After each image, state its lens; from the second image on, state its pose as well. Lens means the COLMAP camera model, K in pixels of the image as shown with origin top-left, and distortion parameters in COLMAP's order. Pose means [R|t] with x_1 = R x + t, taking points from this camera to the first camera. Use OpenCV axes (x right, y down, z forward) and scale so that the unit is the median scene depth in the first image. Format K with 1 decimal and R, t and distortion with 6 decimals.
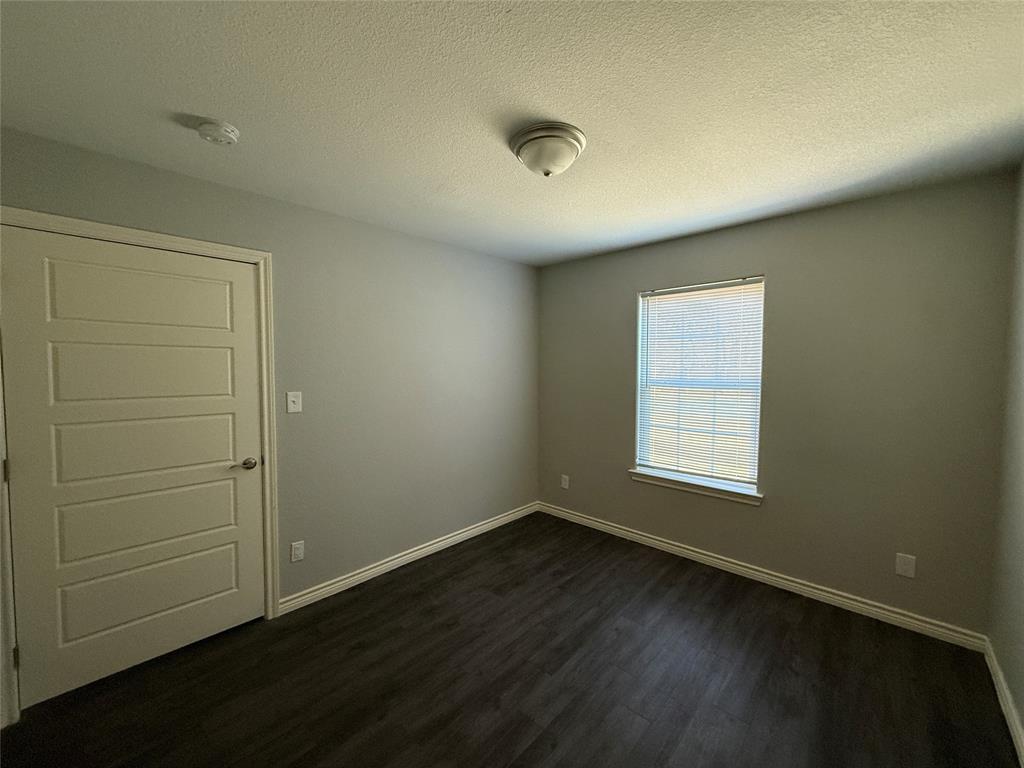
lens RADIAL K [[407.8, 0, 512.0], [0, 407.8, 382.1], [0, 0, 1]] dist [-0.001230, -0.000092]
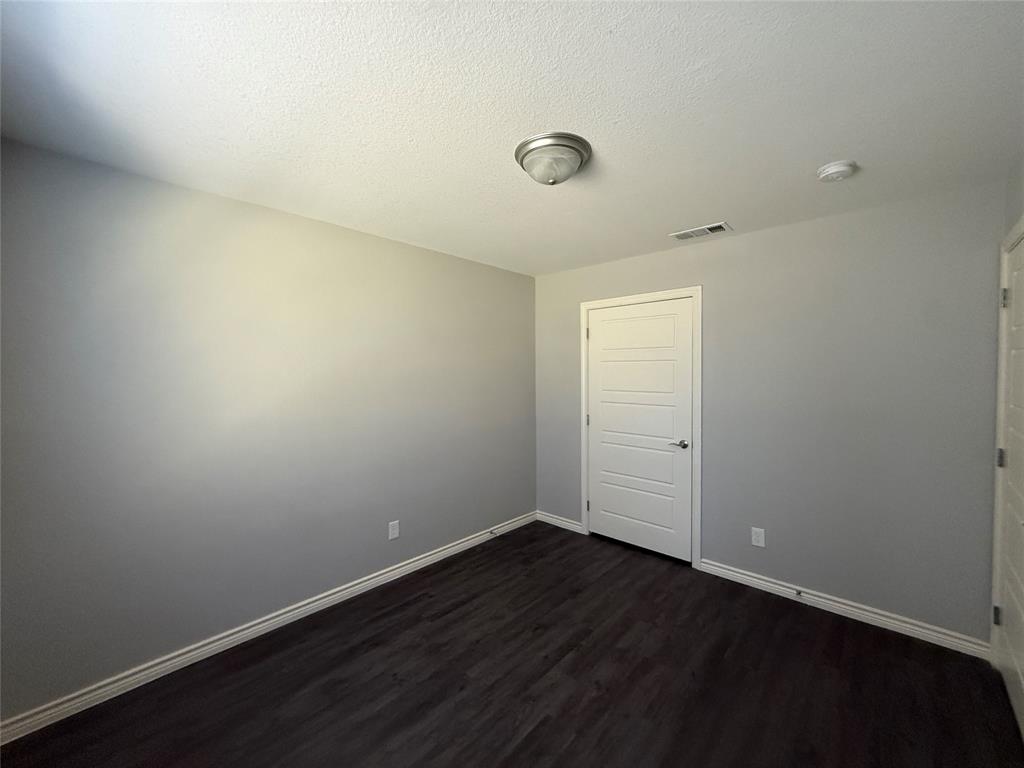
lens RADIAL K [[407.8, 0, 512.0], [0, 407.8, 382.1], [0, 0, 1]] dist [-0.001230, -0.000092]
pose [[-0.999875, 0.012154, -0.010123, 0.118813], [0.011376, 0.997219, 0.073647, -0.046830], [0.010990, 0.073523, -0.997233, 1.261426]]
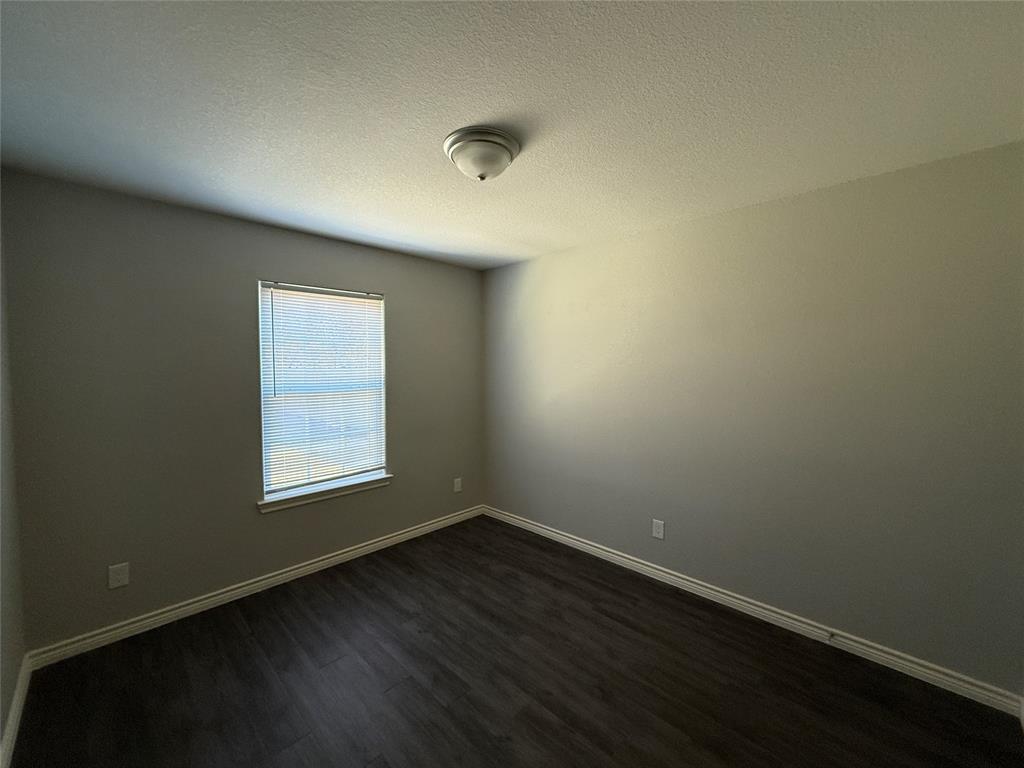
lens RADIAL K [[399.2, 0, 512.9], [0, 399.2, 387.4], [0, 0, 1]] dist [-0.000757, -0.000110]
pose [[0.017192, -0.039980, 0.999053, -0.559863], [0.057119, 0.997608, 0.038939, -0.010436], [-0.998219, 0.056396, 0.019435, 0.582243]]
